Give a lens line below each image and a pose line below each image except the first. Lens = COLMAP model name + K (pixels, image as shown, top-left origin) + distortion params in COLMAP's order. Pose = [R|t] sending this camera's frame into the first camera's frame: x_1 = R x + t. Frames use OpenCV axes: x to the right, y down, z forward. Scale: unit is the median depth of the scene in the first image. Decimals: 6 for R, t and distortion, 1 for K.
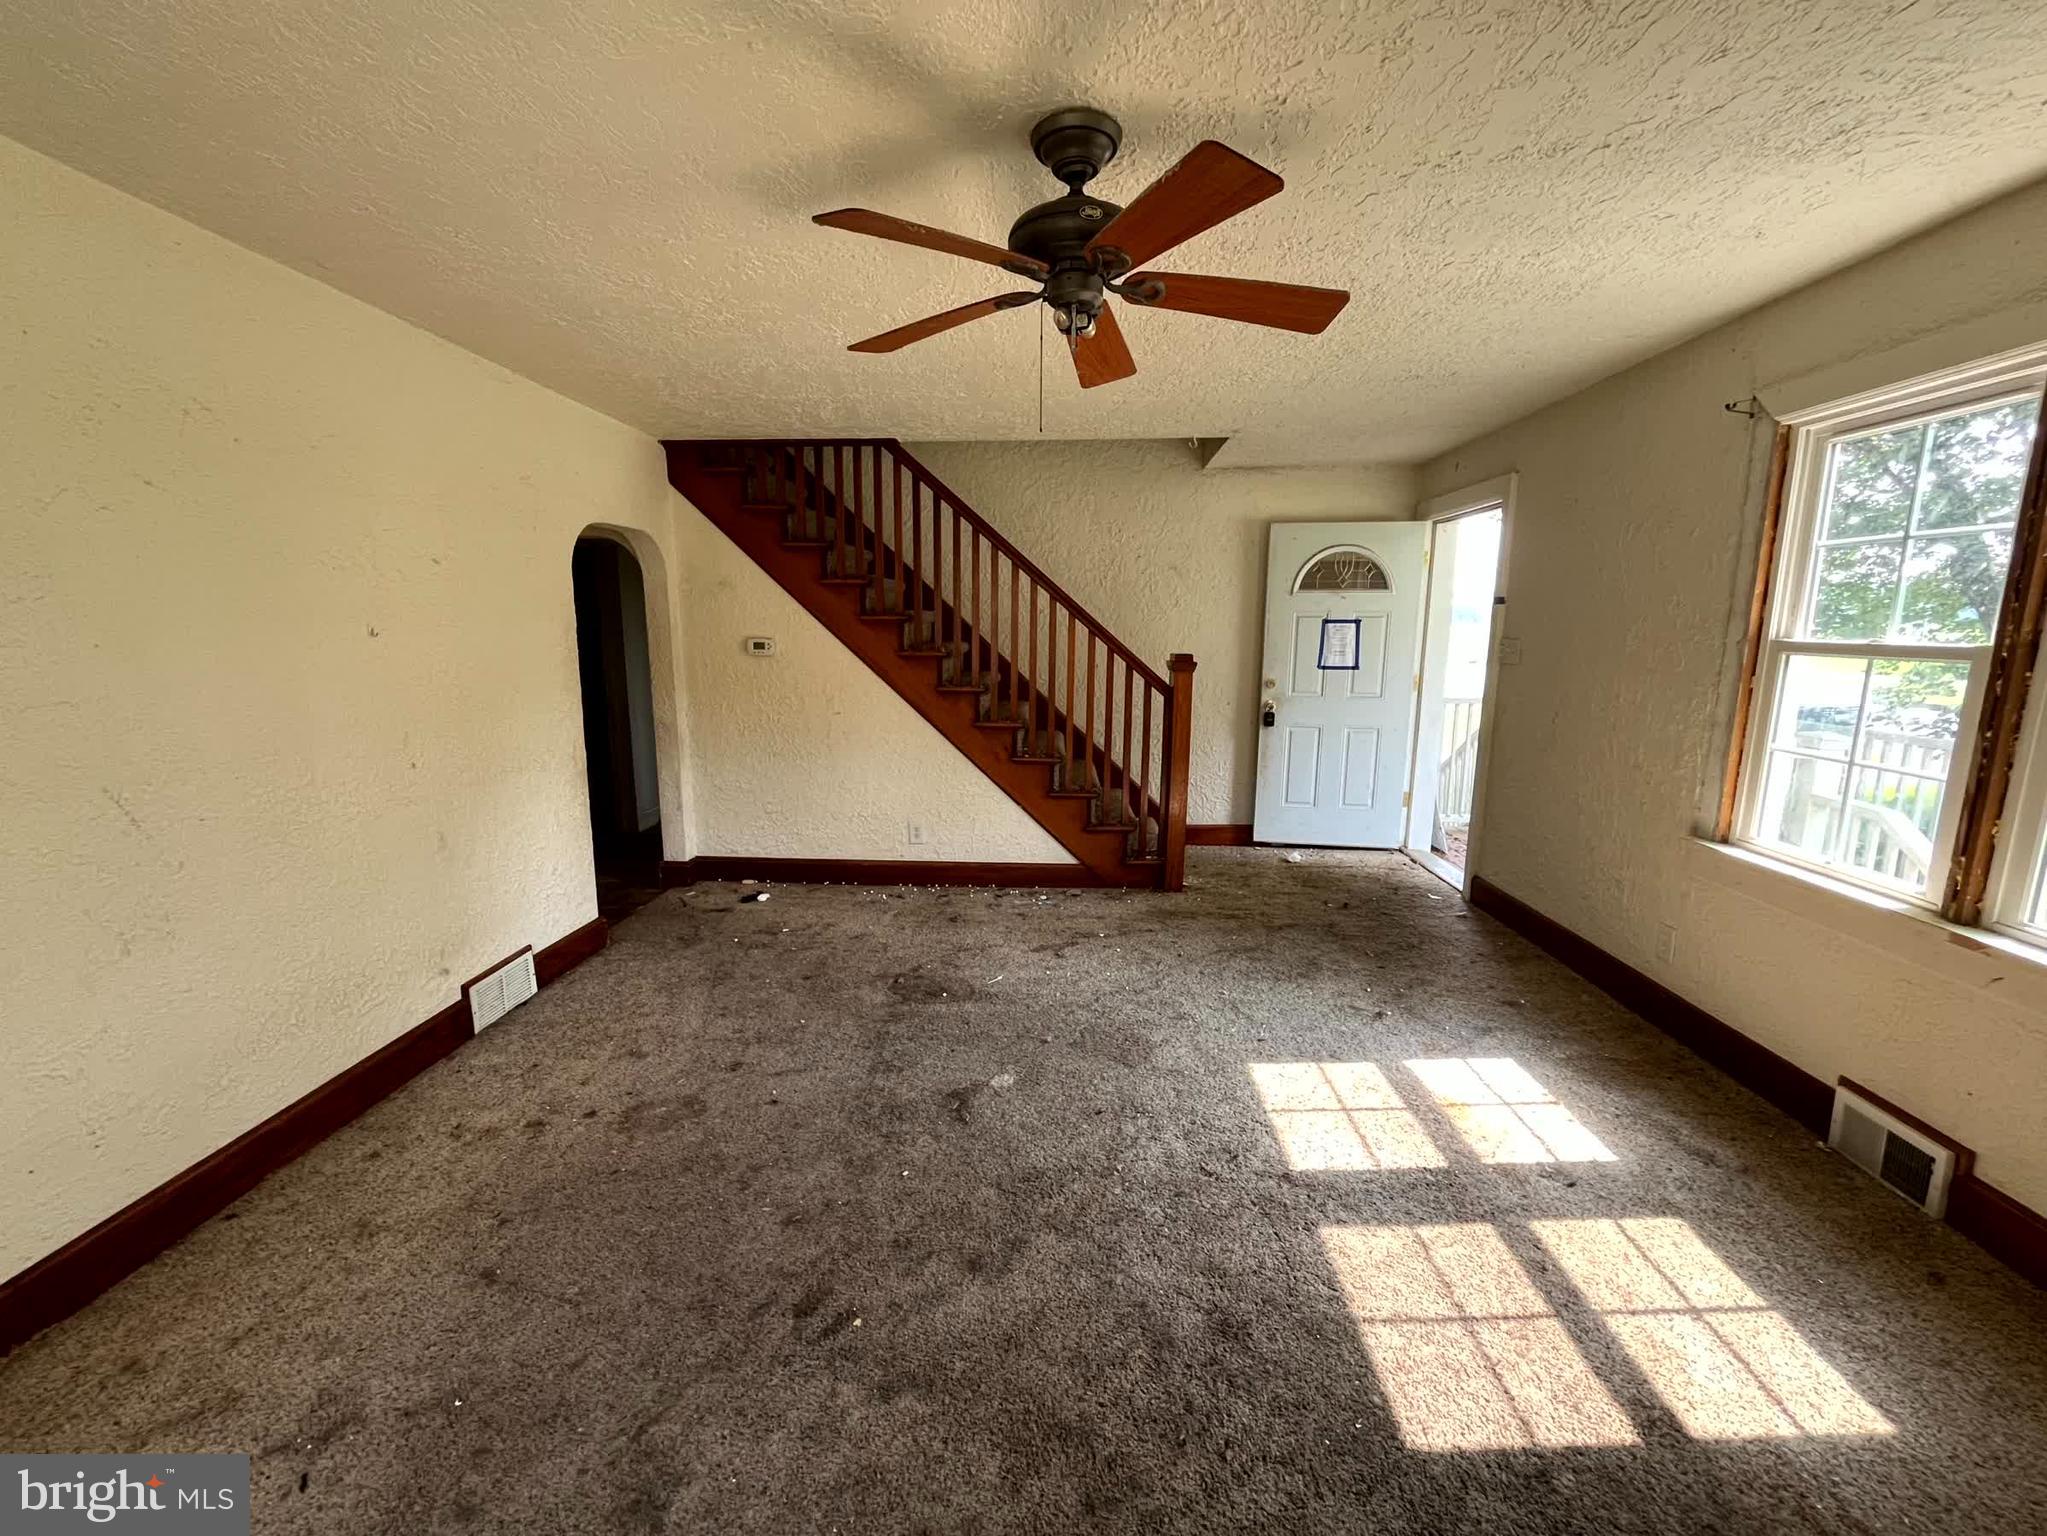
lens RADIAL K [[828.8, 0, 1023.5], [0, 828.8, 768.0], [0, 0, 1]] dist [-0.003790, -0.000347]
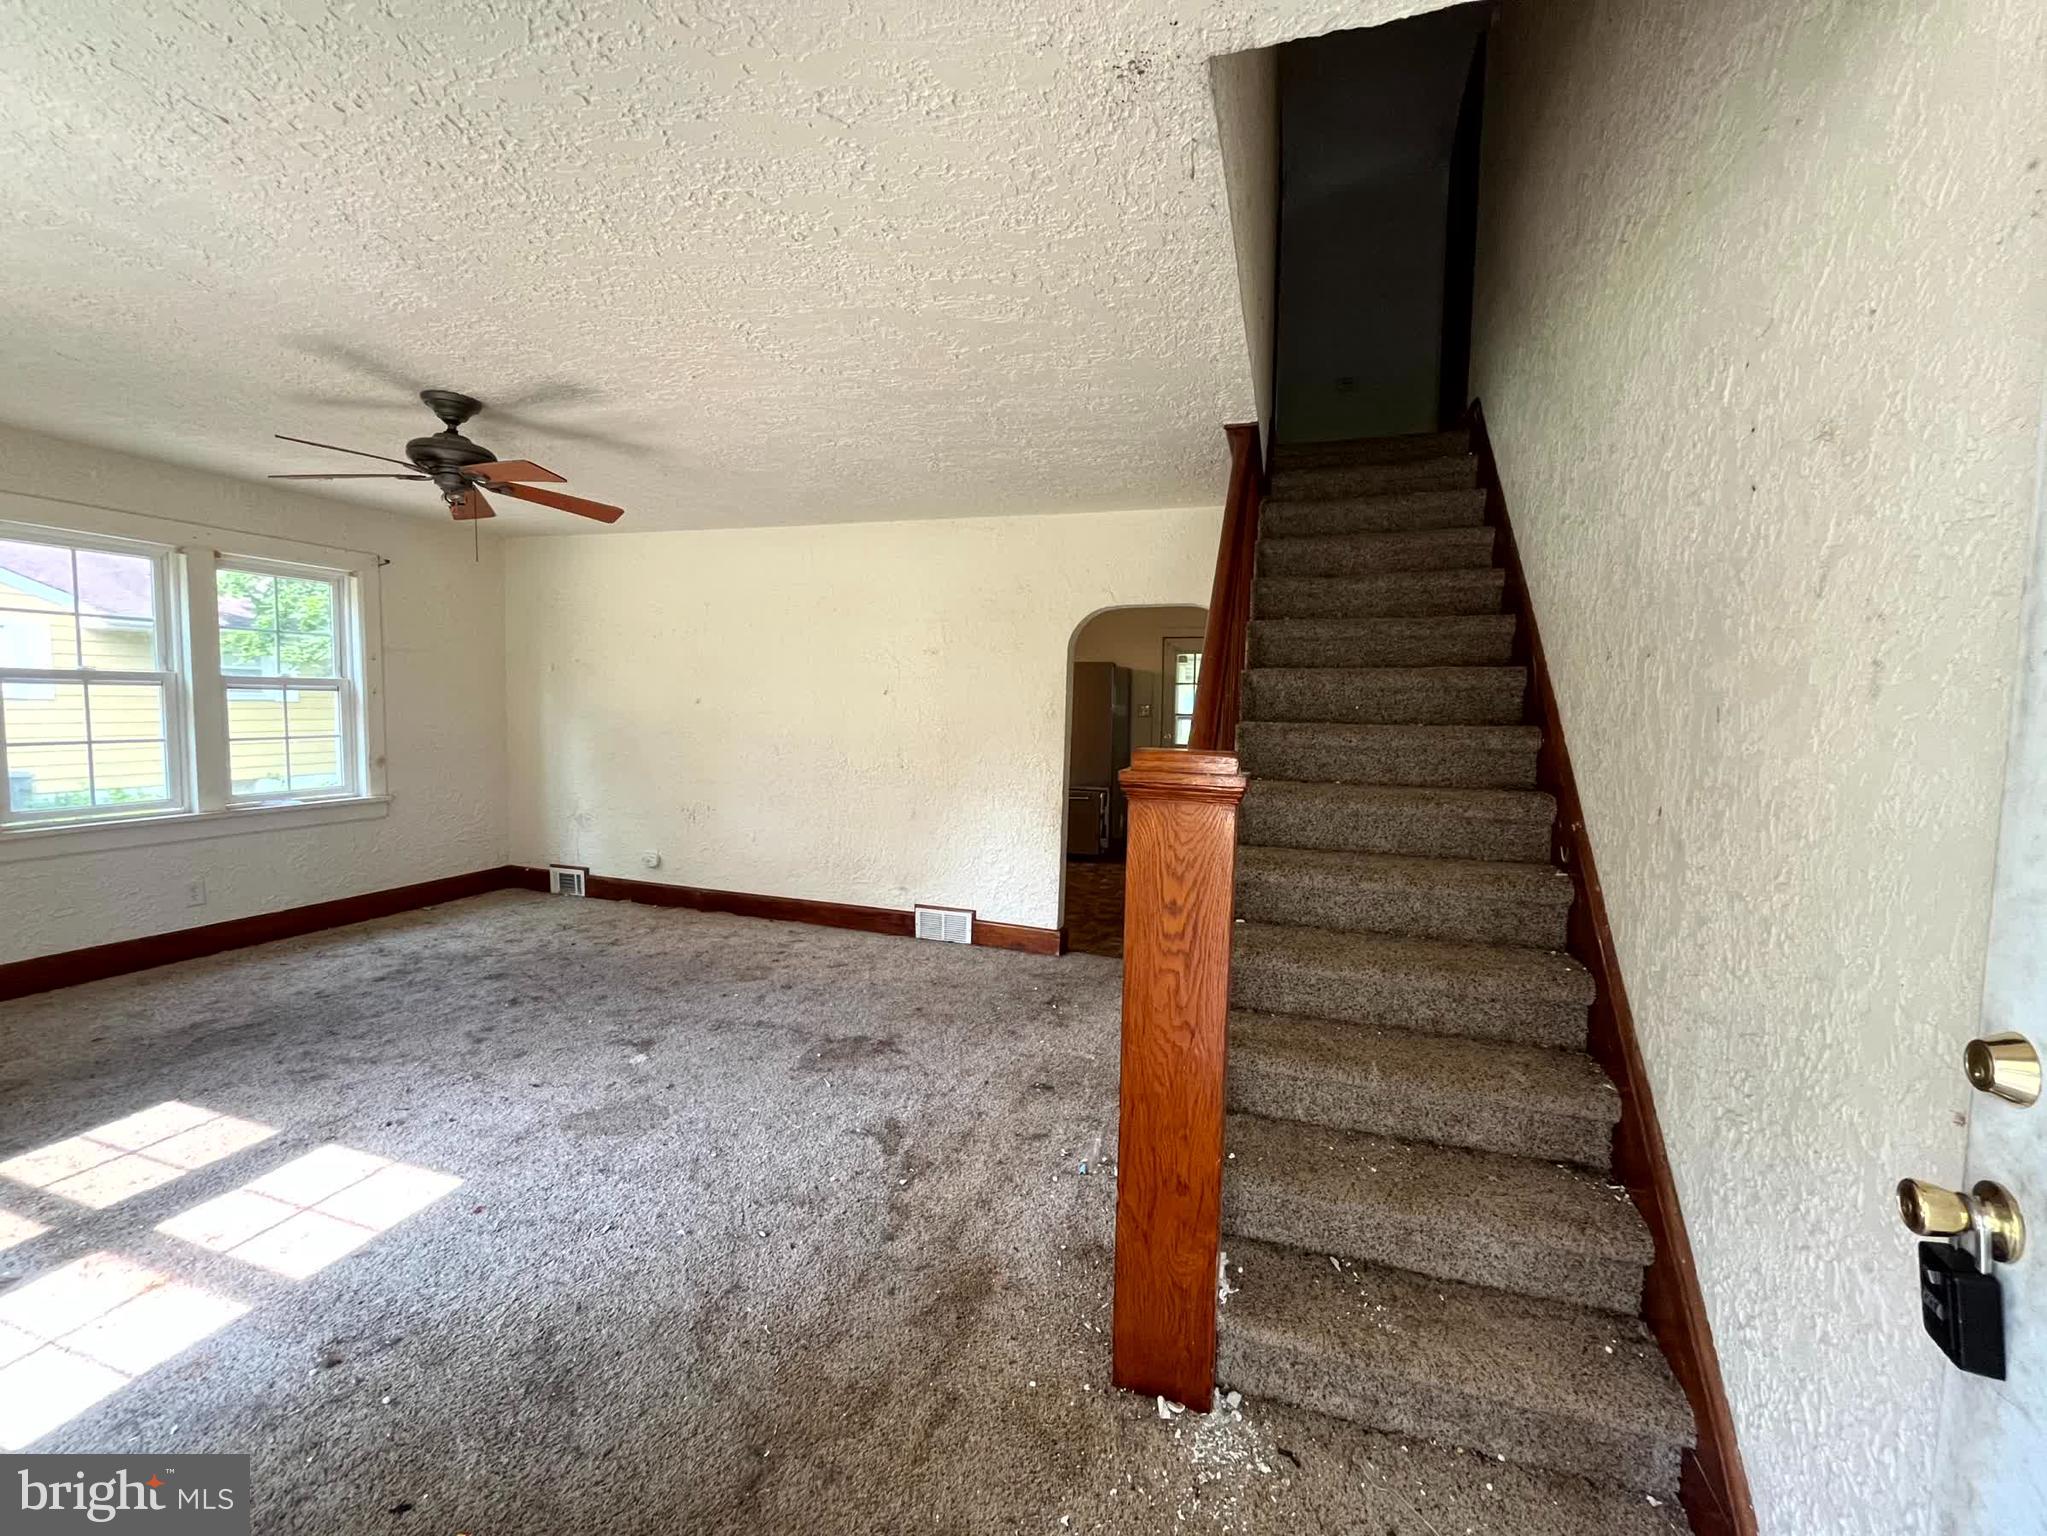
lens RADIAL K [[828.8, 0, 1023.5], [0, 828.8, 768.0], [0, 0, 1]] dist [-0.003790, -0.000347]
pose [[-0.265631, 0.067127, -0.961735, 1.019488], [-0.189671, 0.974438, 0.120401, -0.296882], [0.945233, 0.214395, -0.246109, 1.874496]]
